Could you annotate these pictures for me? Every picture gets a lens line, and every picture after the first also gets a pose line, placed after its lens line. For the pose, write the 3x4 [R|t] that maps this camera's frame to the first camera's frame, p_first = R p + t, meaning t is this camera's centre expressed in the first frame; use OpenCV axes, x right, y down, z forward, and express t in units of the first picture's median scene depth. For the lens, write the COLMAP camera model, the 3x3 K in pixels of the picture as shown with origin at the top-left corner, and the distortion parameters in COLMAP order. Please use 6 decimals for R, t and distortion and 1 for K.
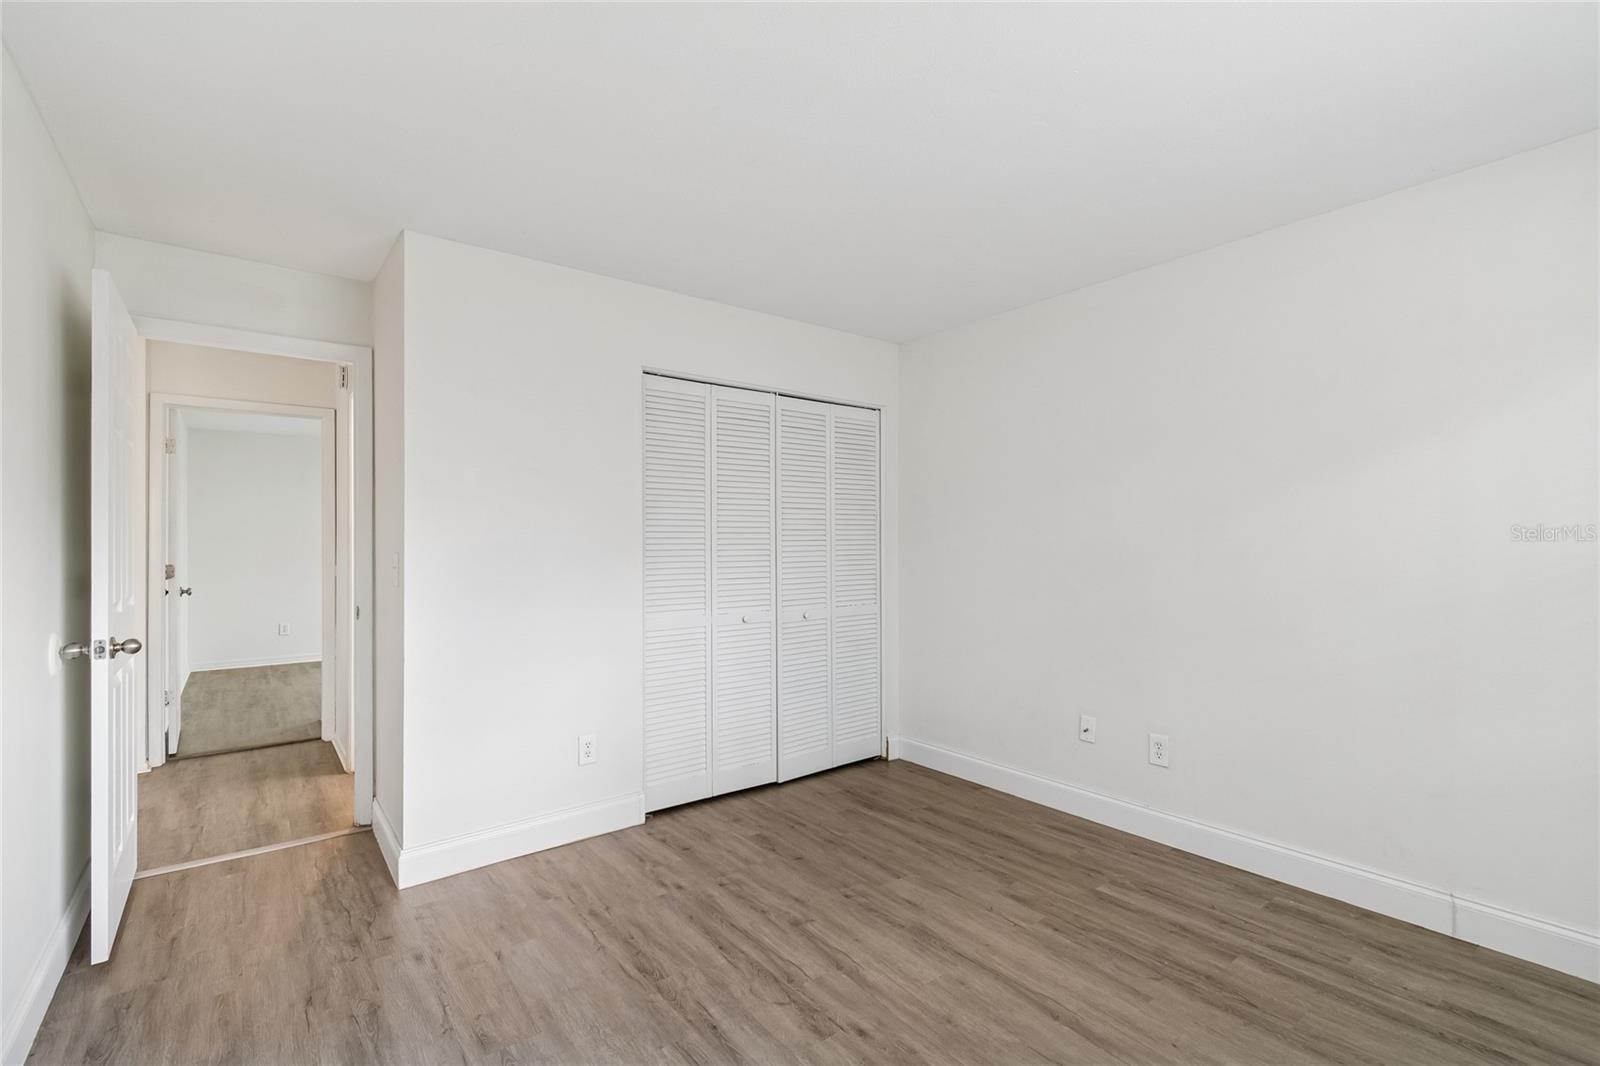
lens RADIAL K [[711.7, 0, 796.6], [0, 711.7, 537.9], [0, 0, 1]] dist [0.009745, -0.003473]
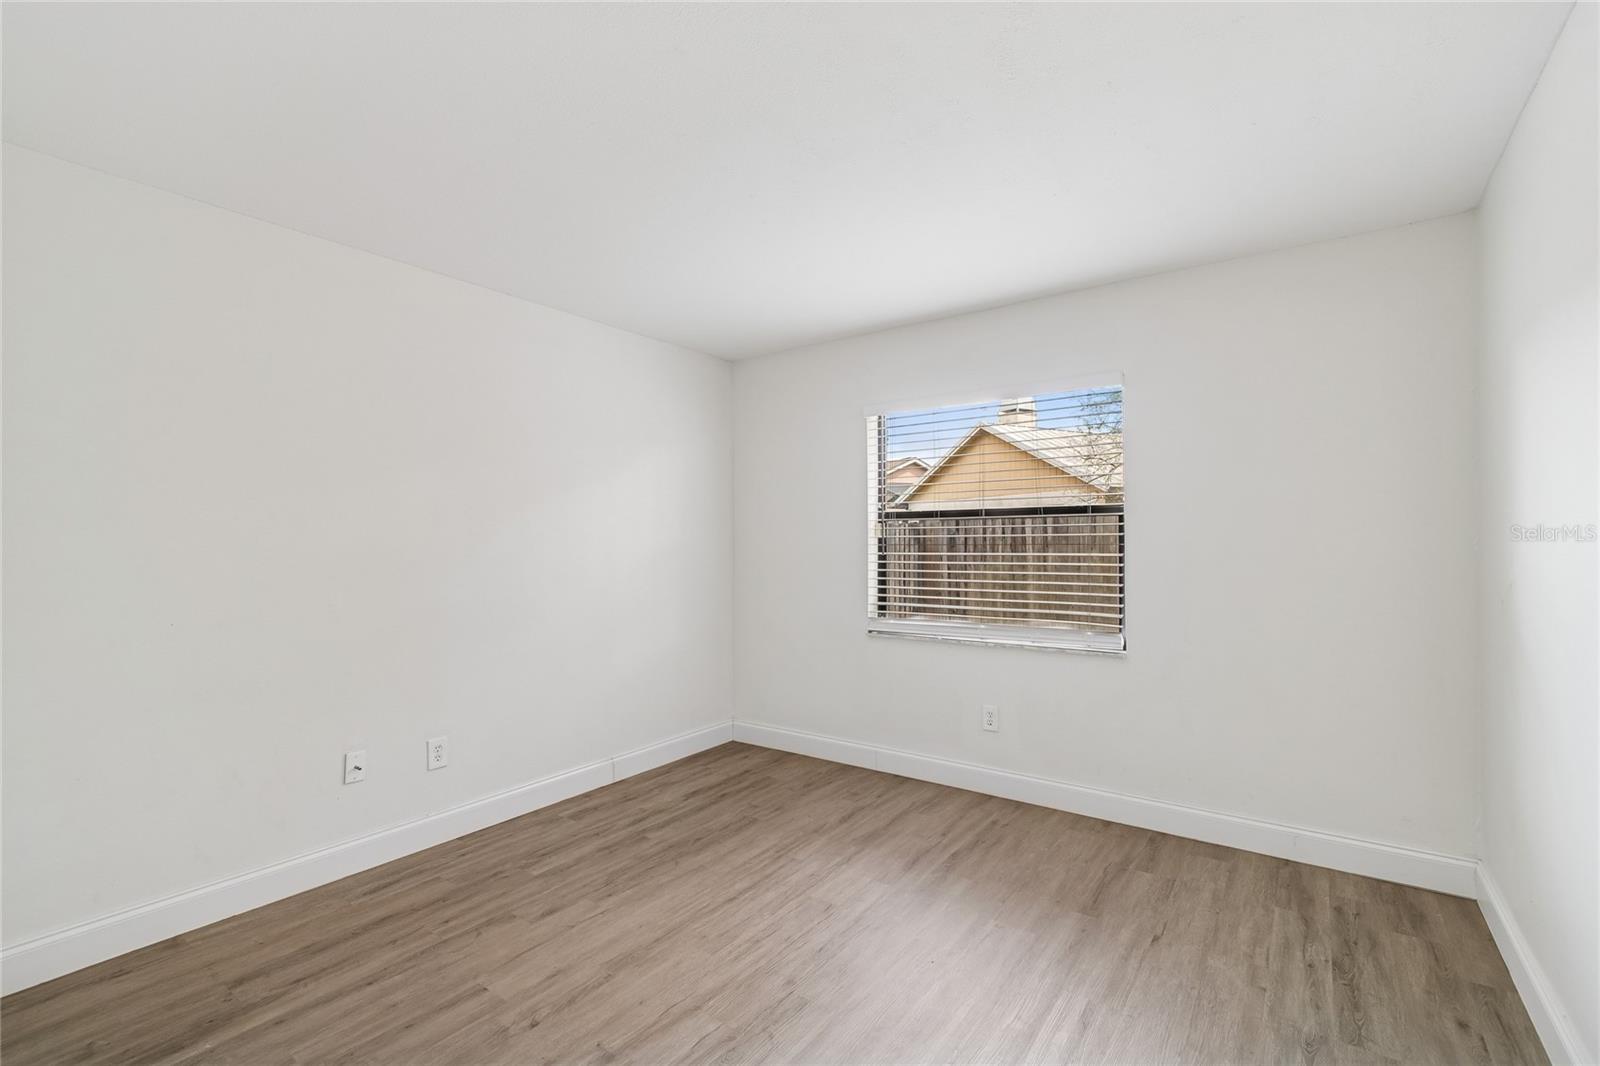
lens RADIAL K [[711.7, 0, 797.2], [0, 711.7, 538.2], [0, 0, 1]] dist [0.009745, -0.003473]
pose [[-0.278550, 0.009963, 0.960370, -0.693555], [-0.003212, 0.999931, -0.011305, 0.003319], [-0.960416, -0.006234, -0.278499, 0.905193]]
